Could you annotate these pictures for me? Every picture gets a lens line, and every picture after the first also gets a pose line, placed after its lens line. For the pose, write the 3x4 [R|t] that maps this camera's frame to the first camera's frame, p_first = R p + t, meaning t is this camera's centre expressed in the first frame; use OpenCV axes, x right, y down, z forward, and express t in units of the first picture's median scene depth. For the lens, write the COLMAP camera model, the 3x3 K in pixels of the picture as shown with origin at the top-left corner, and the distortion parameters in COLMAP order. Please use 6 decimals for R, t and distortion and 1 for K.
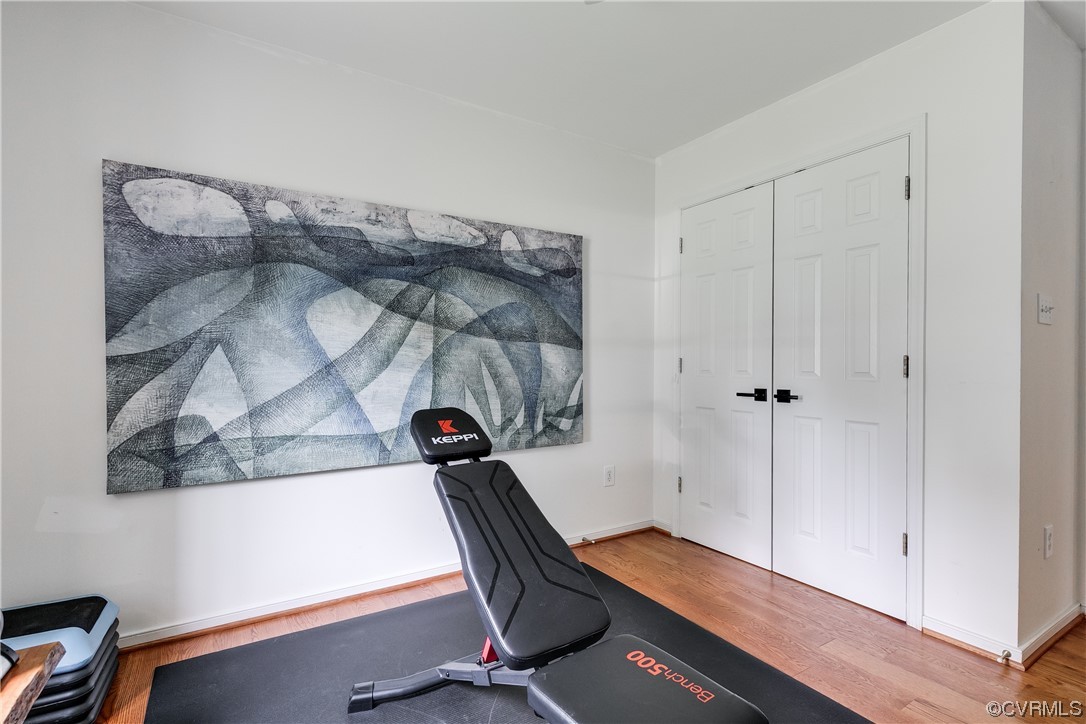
lens RADIAL K [[494.7, 0, 540.3], [0, 494.7, 365.4], [0, 0, 1]] dist [0.002585, 0.000115]
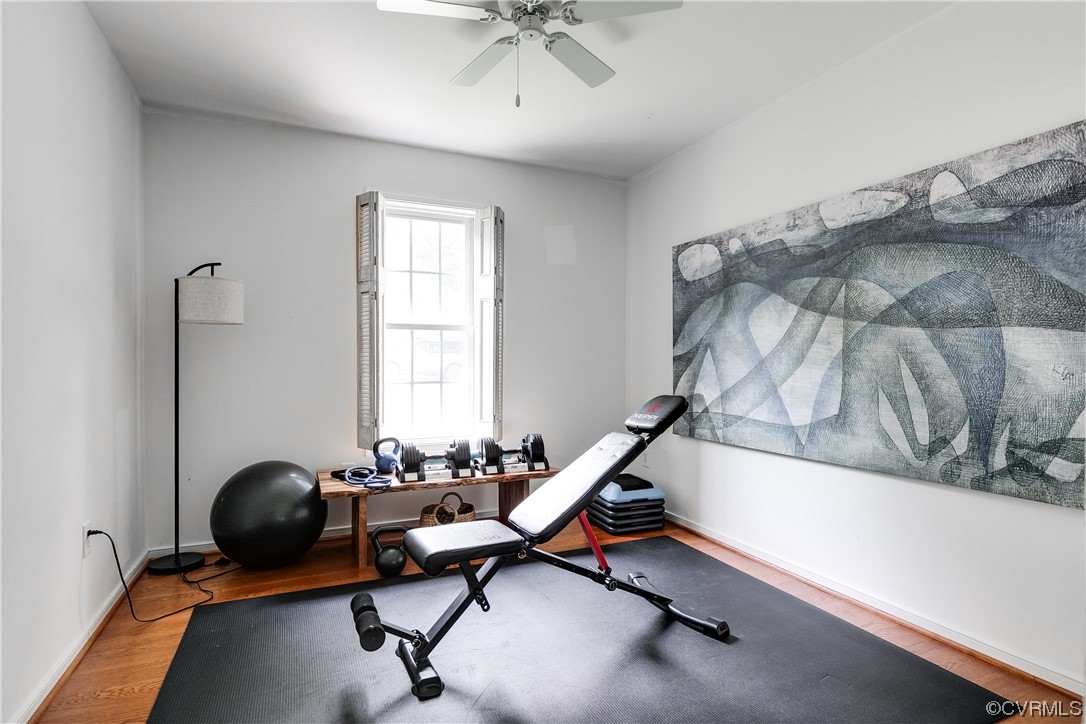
lens RADIAL K [[580.4, 0, 543.5], [0, 580.4, 361.2], [0, 0, 1]] dist [-0.002723, -0.001067]
pose [[-0.142415, 0.000428, -0.989807, 0.944237], [-0.003687, 0.999993, 0.000963, -0.001268], [0.989800, 0.003786, -0.142412, 0.625467]]
